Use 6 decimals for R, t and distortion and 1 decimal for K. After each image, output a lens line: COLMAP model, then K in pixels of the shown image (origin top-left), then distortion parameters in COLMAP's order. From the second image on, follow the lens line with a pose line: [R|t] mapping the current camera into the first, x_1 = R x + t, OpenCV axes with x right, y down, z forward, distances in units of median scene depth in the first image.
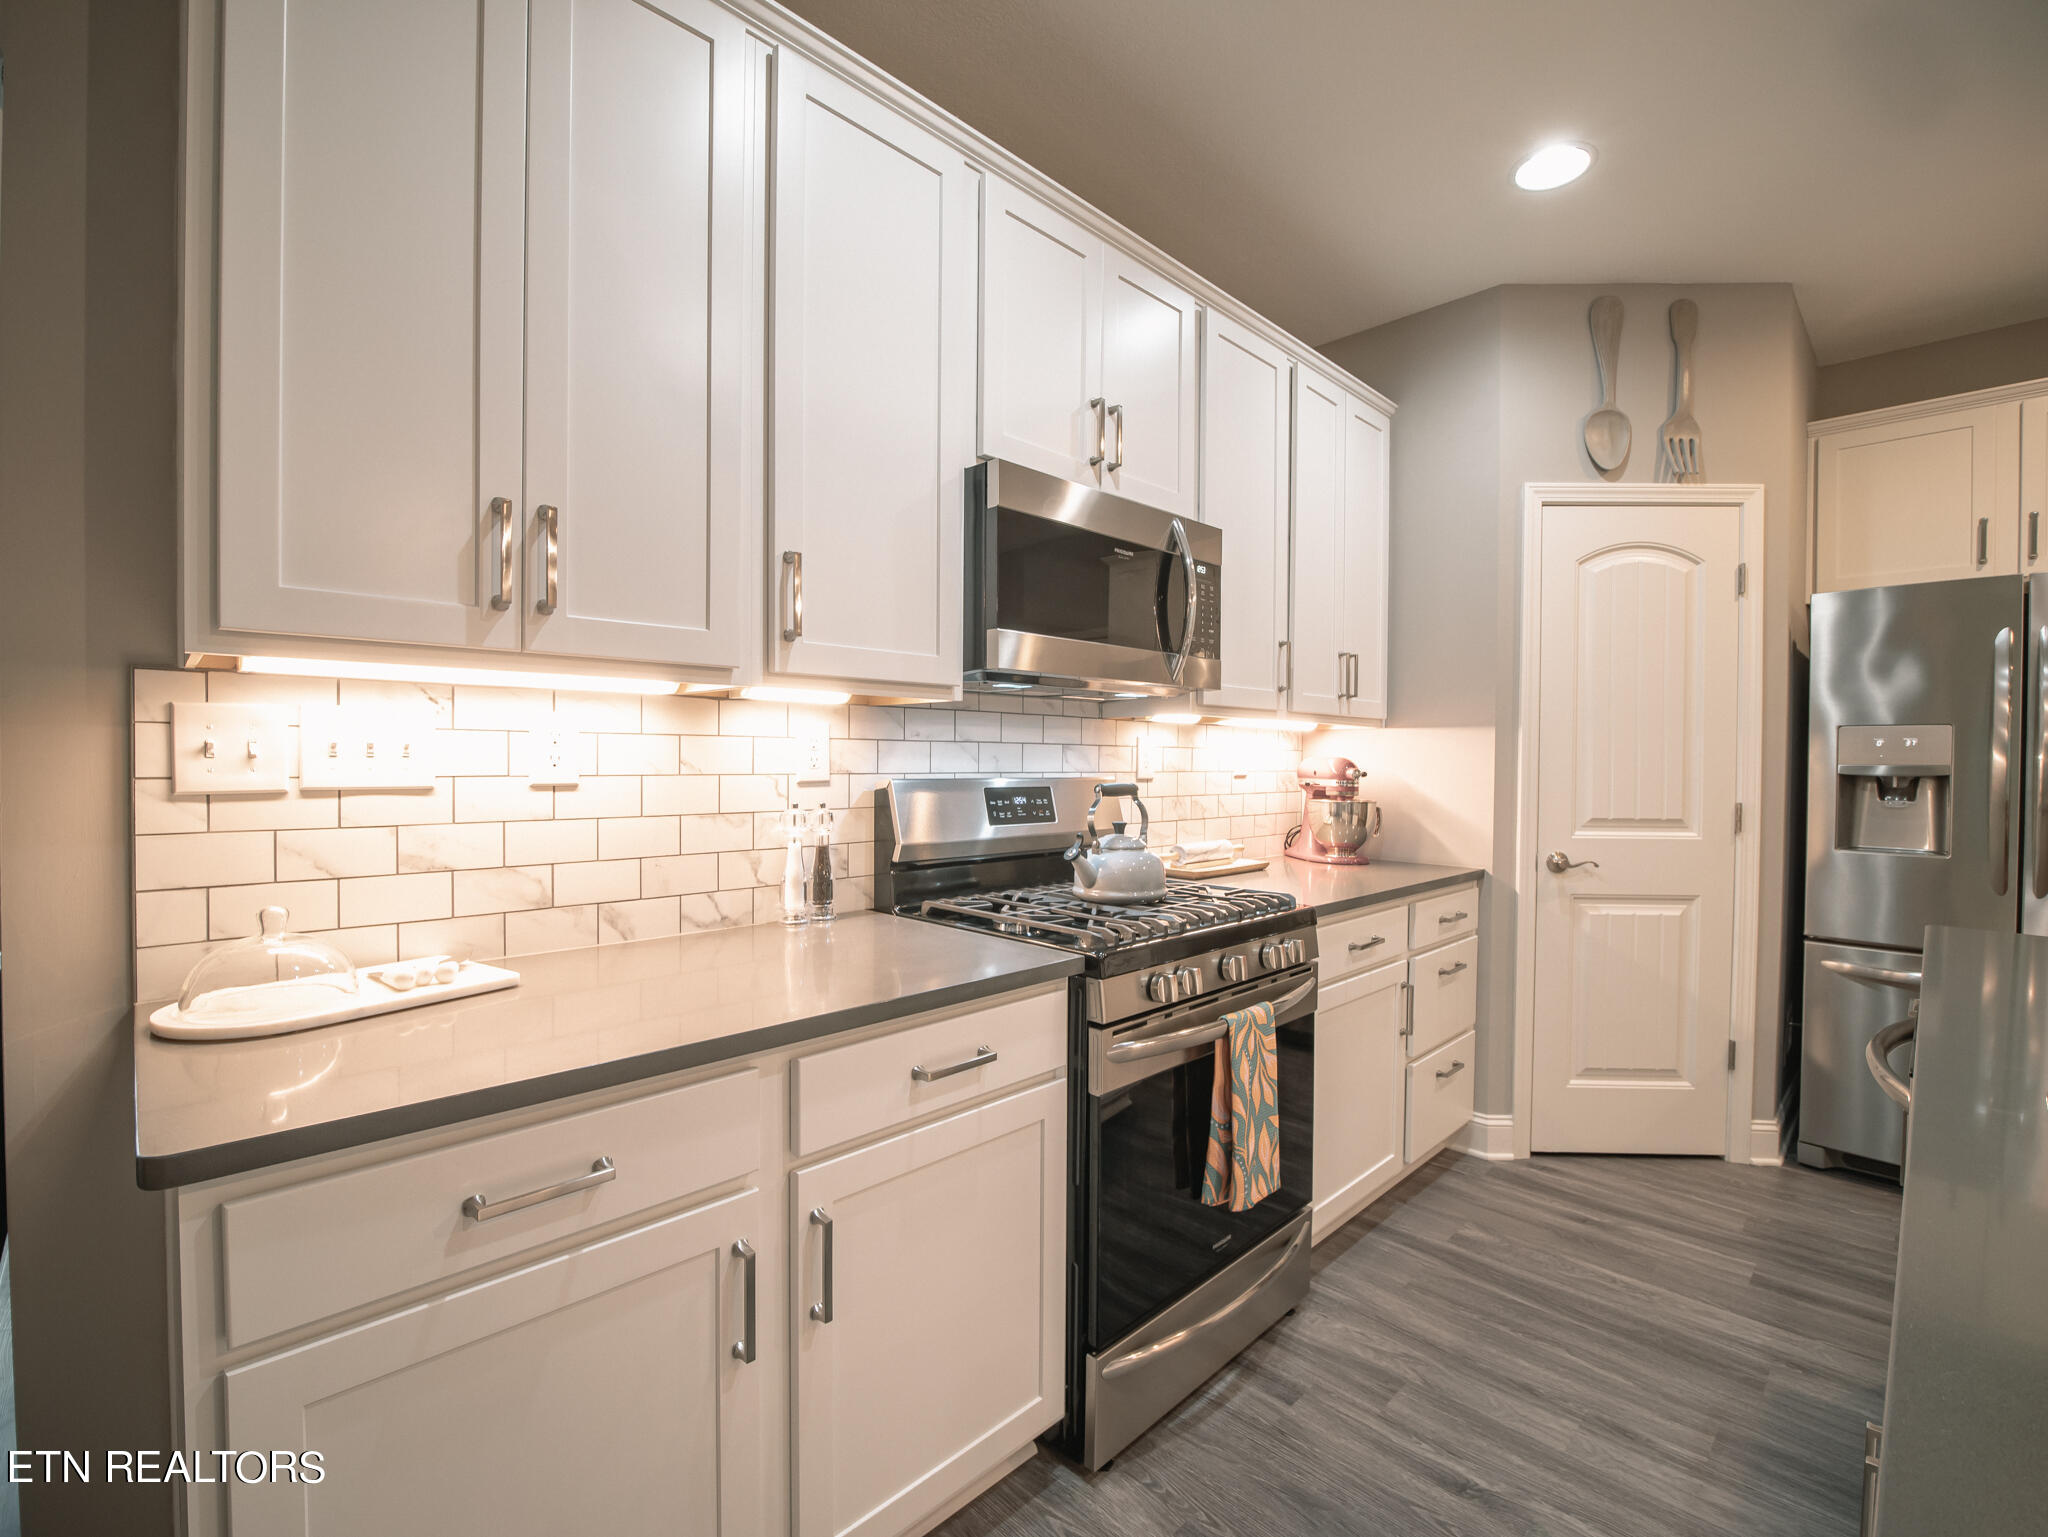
lens RADIAL K [[908.7, 0, 1013.6], [0, 908.7, 772.3], [0, 0, 1]] dist [-0.016536, -0.002242]
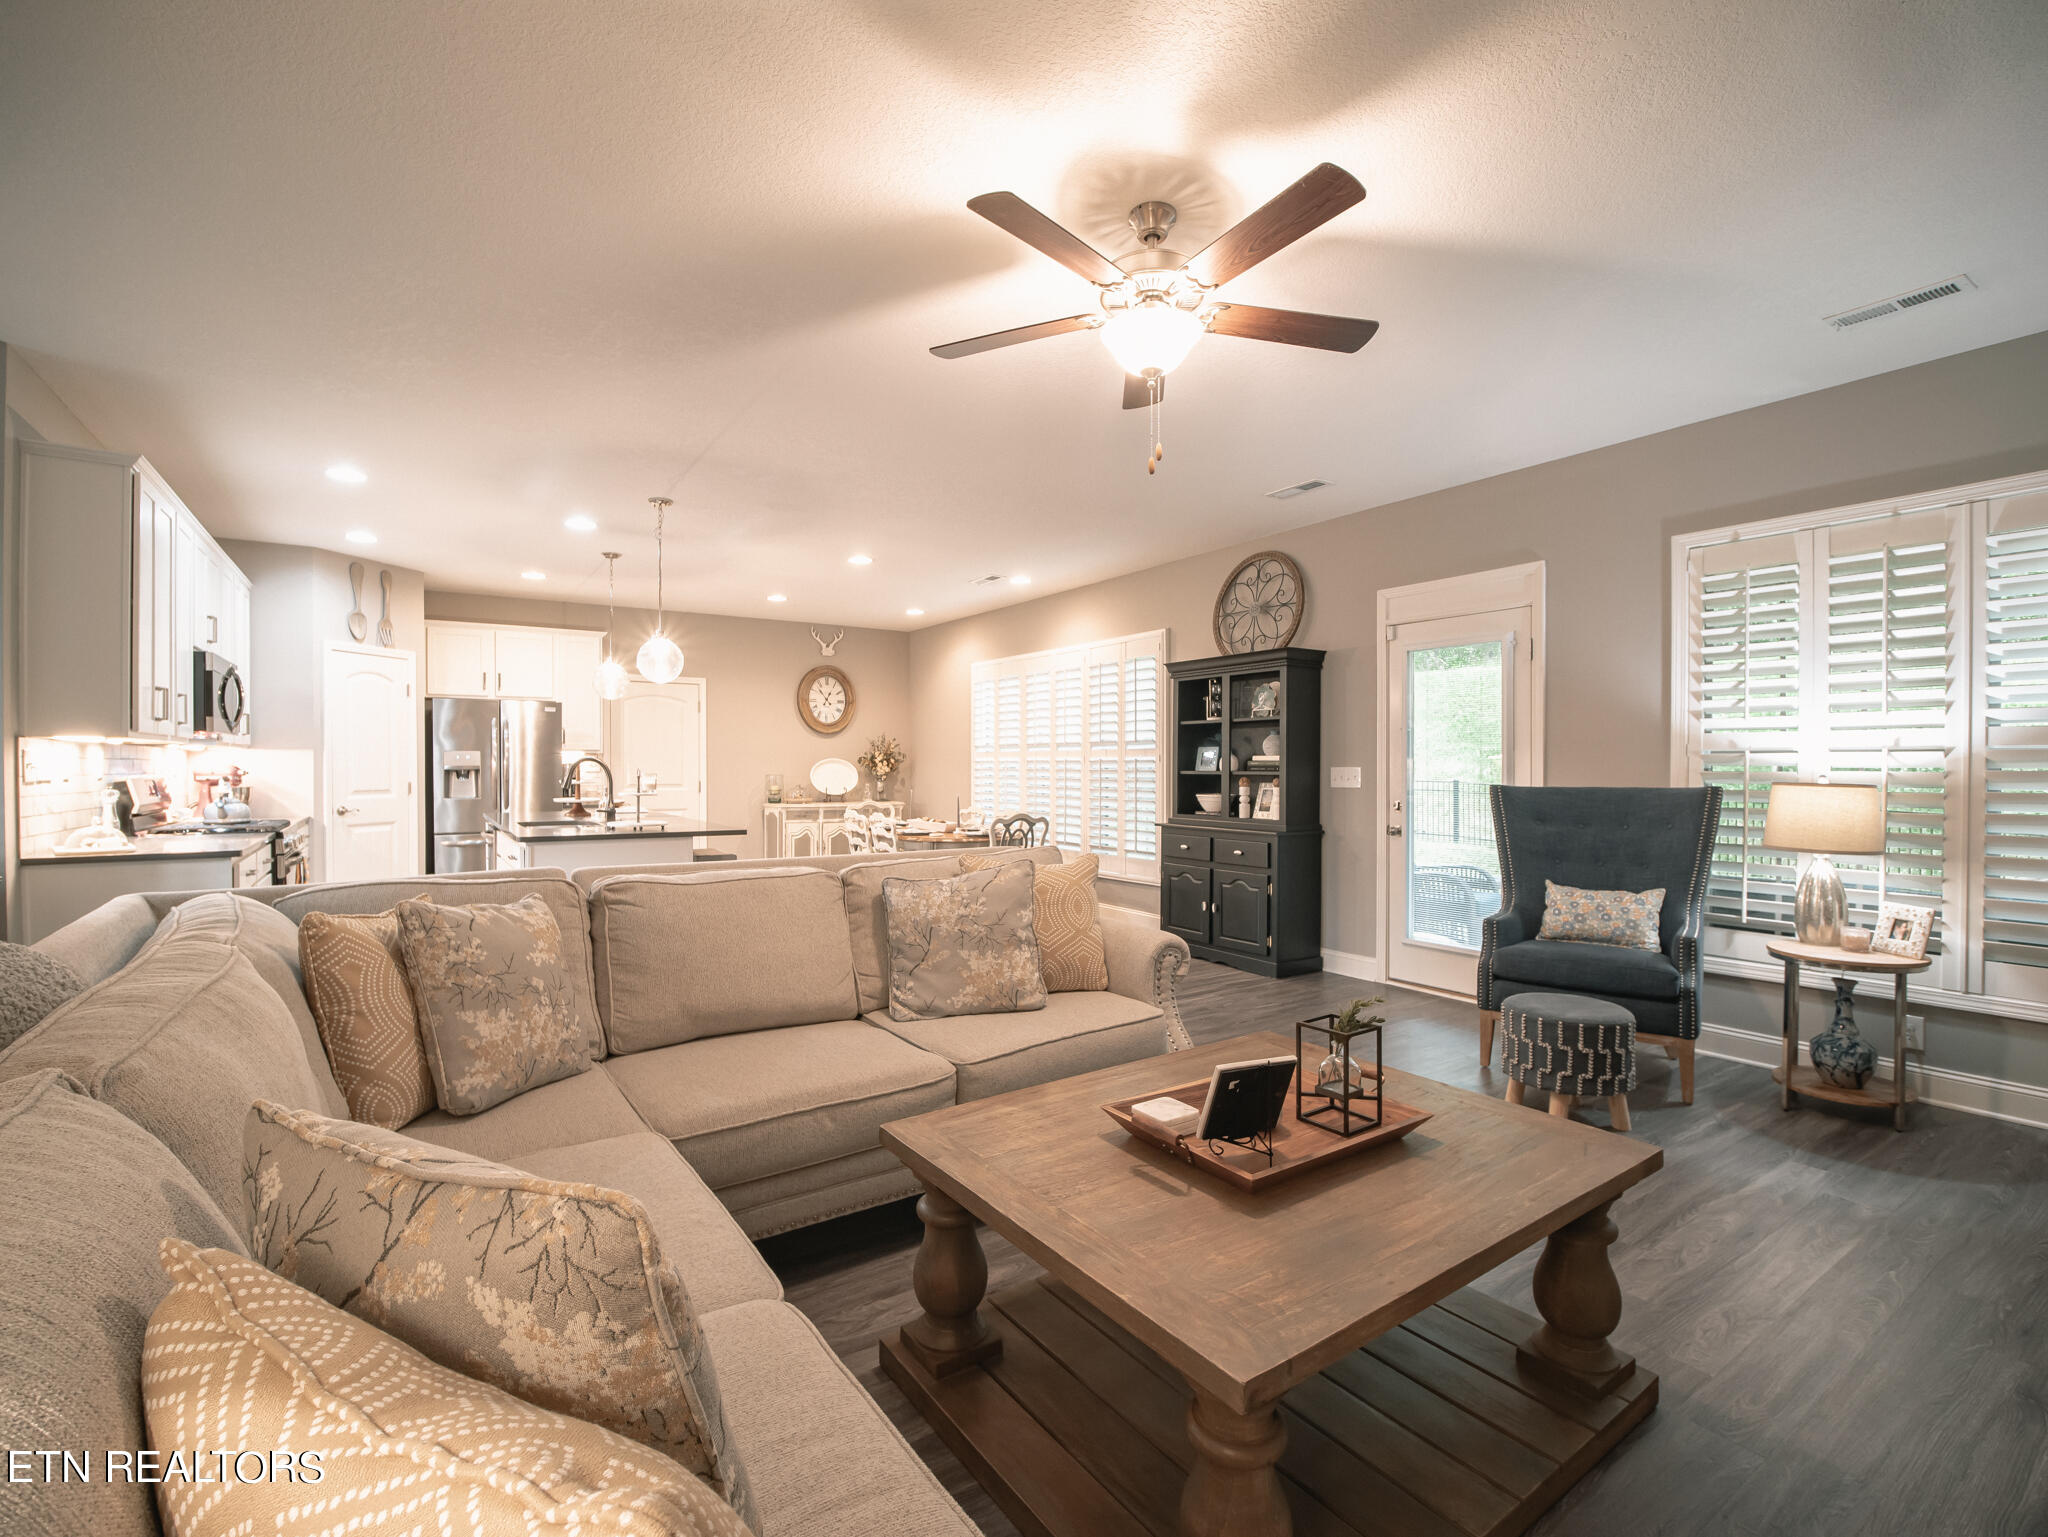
lens RADIAL K [[908.7, 0, 1013.6], [0, 908.7, 772.3], [0, 0, 1]] dist [-0.016536, -0.002242]
pose [[0.185811, -0.017453, 0.982431, -1.298174], [0.019355, 0.999713, 0.014099, 0.005992], [-0.982395, 0.016395, 0.186095, -1.073448]]
